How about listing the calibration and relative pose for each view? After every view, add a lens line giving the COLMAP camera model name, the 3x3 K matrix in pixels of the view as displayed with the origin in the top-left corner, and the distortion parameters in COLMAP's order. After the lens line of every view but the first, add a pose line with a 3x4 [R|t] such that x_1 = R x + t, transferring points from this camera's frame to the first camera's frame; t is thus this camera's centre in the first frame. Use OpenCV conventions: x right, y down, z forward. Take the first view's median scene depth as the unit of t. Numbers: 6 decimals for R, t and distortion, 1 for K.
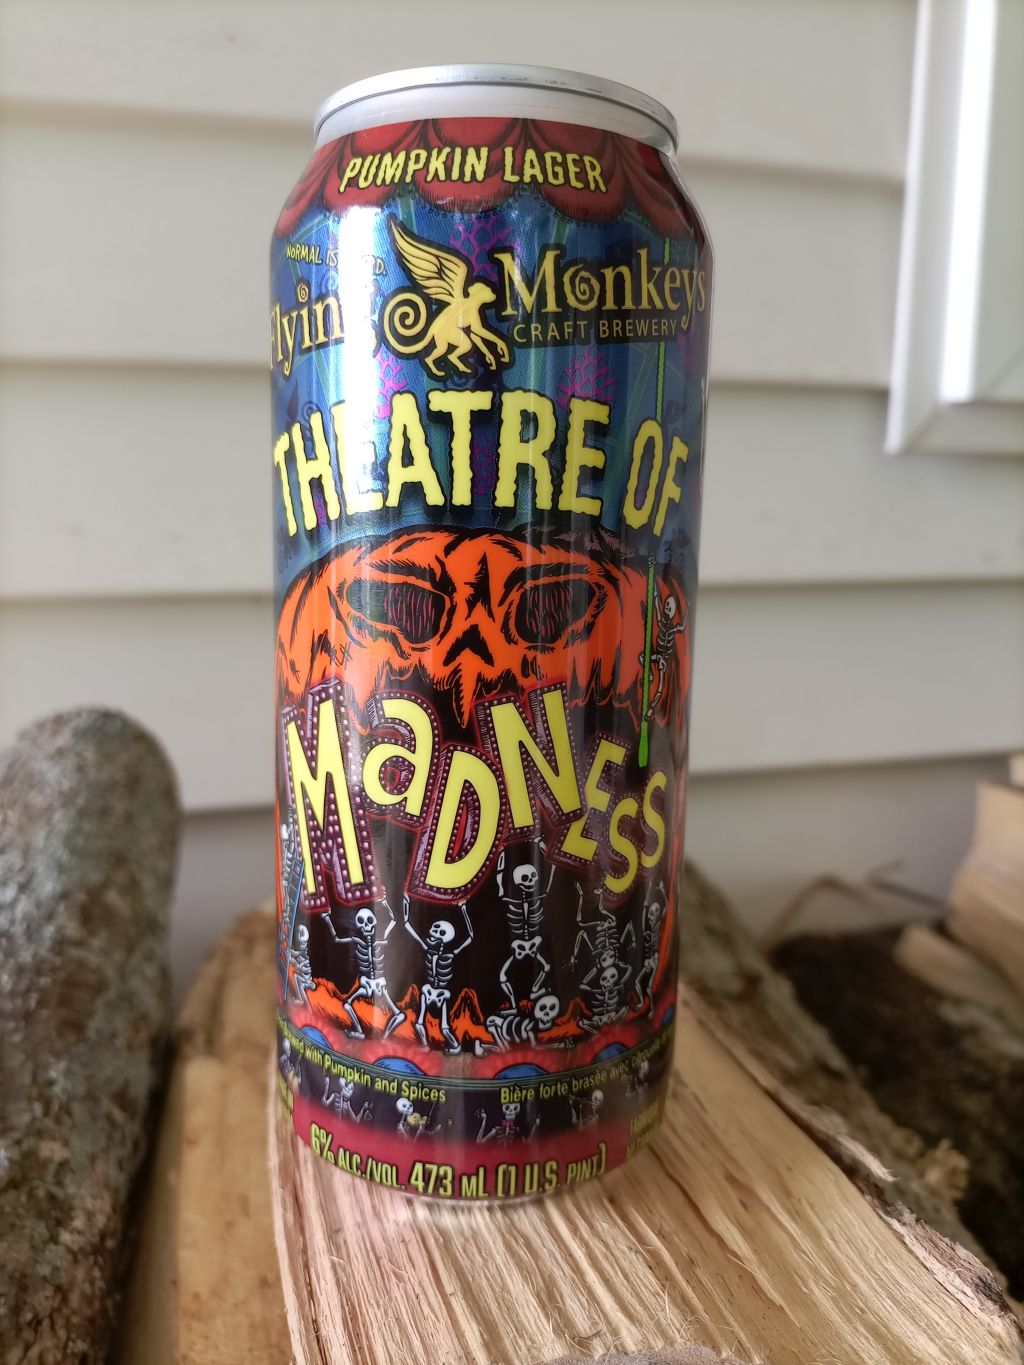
lens RADIAL K [[1119.3, 0, 503.7], [0, 1119.3, 689.2], [0, 0, 1]] dist [-0.035263, -0.000984]
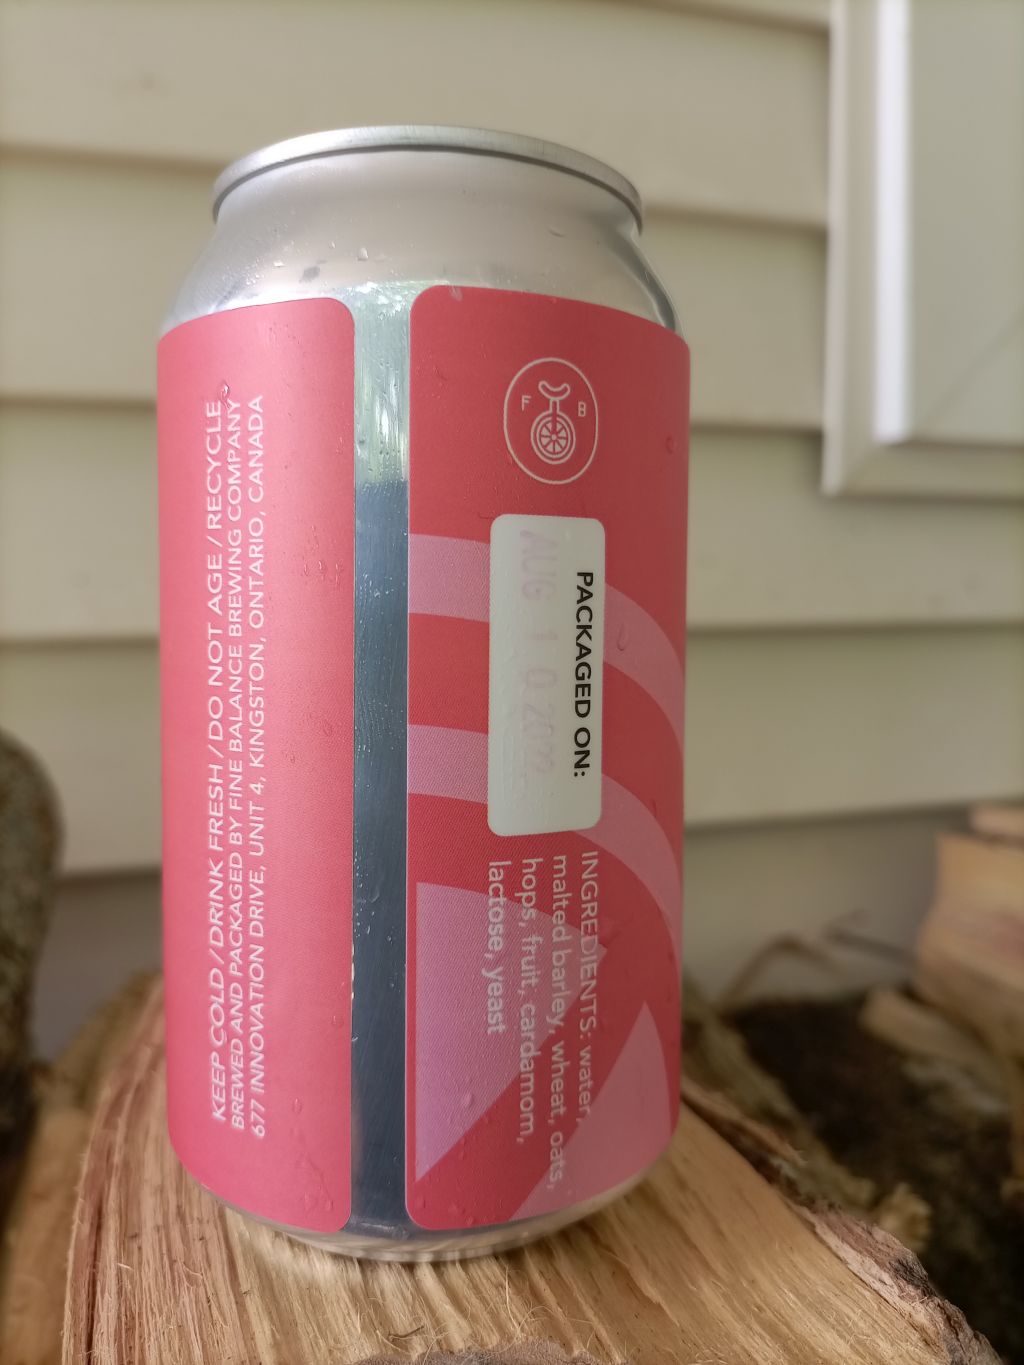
lens RADIAL K [[1133.5, 0, 516.7], [0, 1133.5, 683.5], [0, 0, 1]] dist [-0.059459, 0.009774]
pose [[0.999421, -0.013614, 0.031173, 0.077075], [0.016976, 0.993757, -0.110266, 0.117130], [-0.029477, 0.110732, 0.993413, 0.083293]]
